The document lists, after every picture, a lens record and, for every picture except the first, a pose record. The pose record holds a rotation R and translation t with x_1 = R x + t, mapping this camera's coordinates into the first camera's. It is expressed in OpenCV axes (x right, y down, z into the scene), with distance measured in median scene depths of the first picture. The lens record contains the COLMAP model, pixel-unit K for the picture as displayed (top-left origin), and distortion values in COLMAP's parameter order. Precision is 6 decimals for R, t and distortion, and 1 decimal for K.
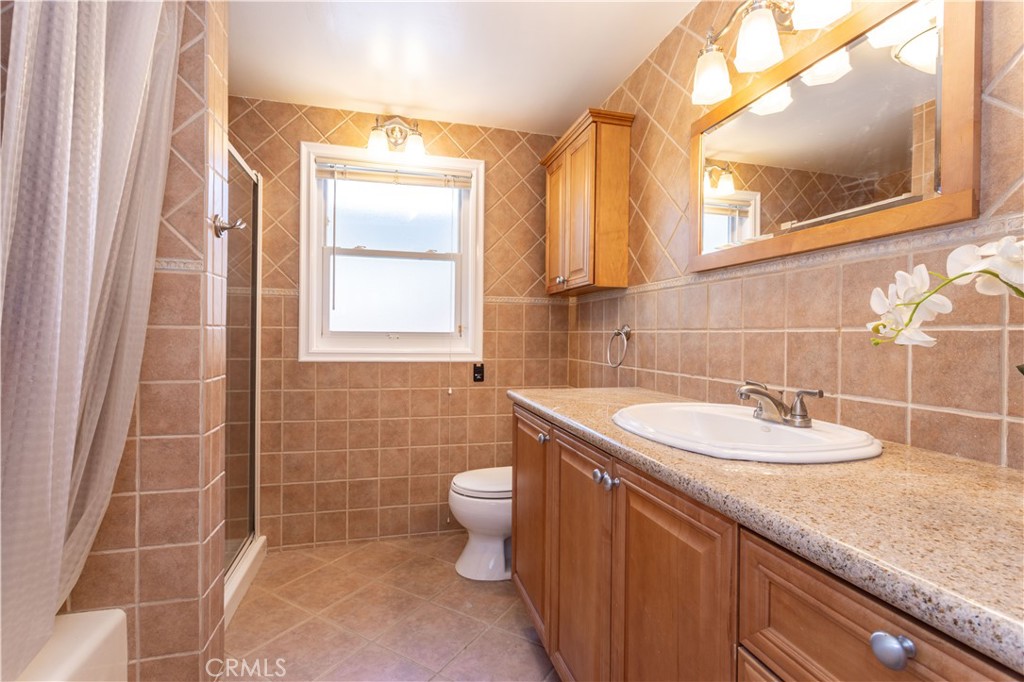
lens RADIAL K [[485.3, 0, 511.4], [0, 485.3, 335.8], [0, 0, 1]] dist [0.005343, 0.000890]
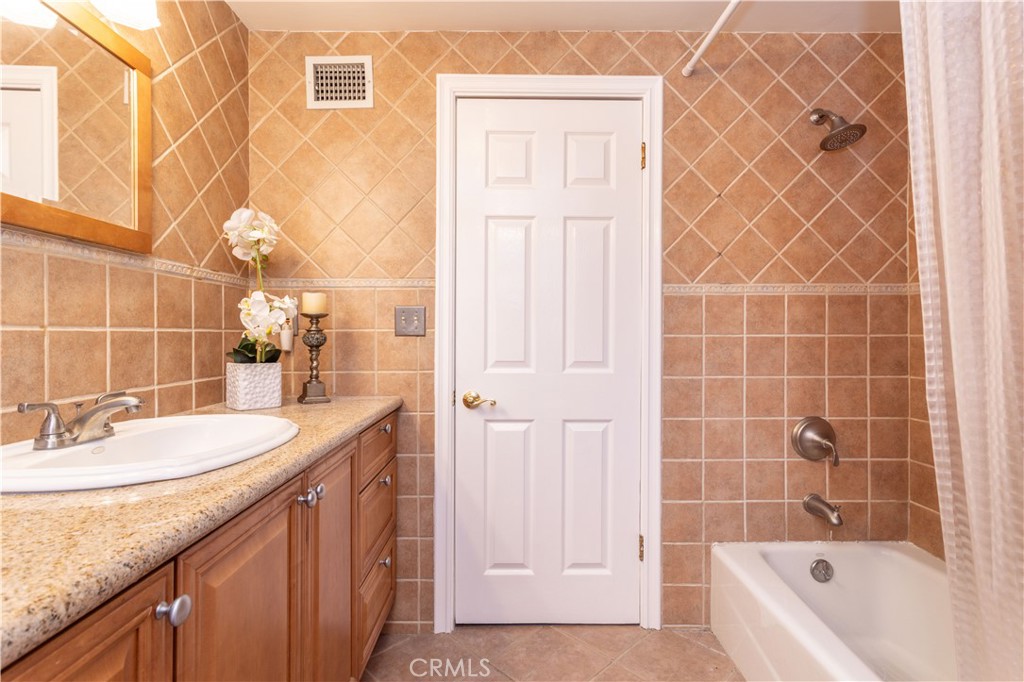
lens RADIAL K [[485.3, 0, 513.7], [0, 485.3, 336.4], [0, 0, 1]] dist [0.005343, 0.000890]
pose [[-0.970355, -0.006988, 0.241582, -0.363381], [-0.005241, 0.999955, 0.007874, -0.009855], [-0.241626, 0.006375, -0.970349, 1.674104]]
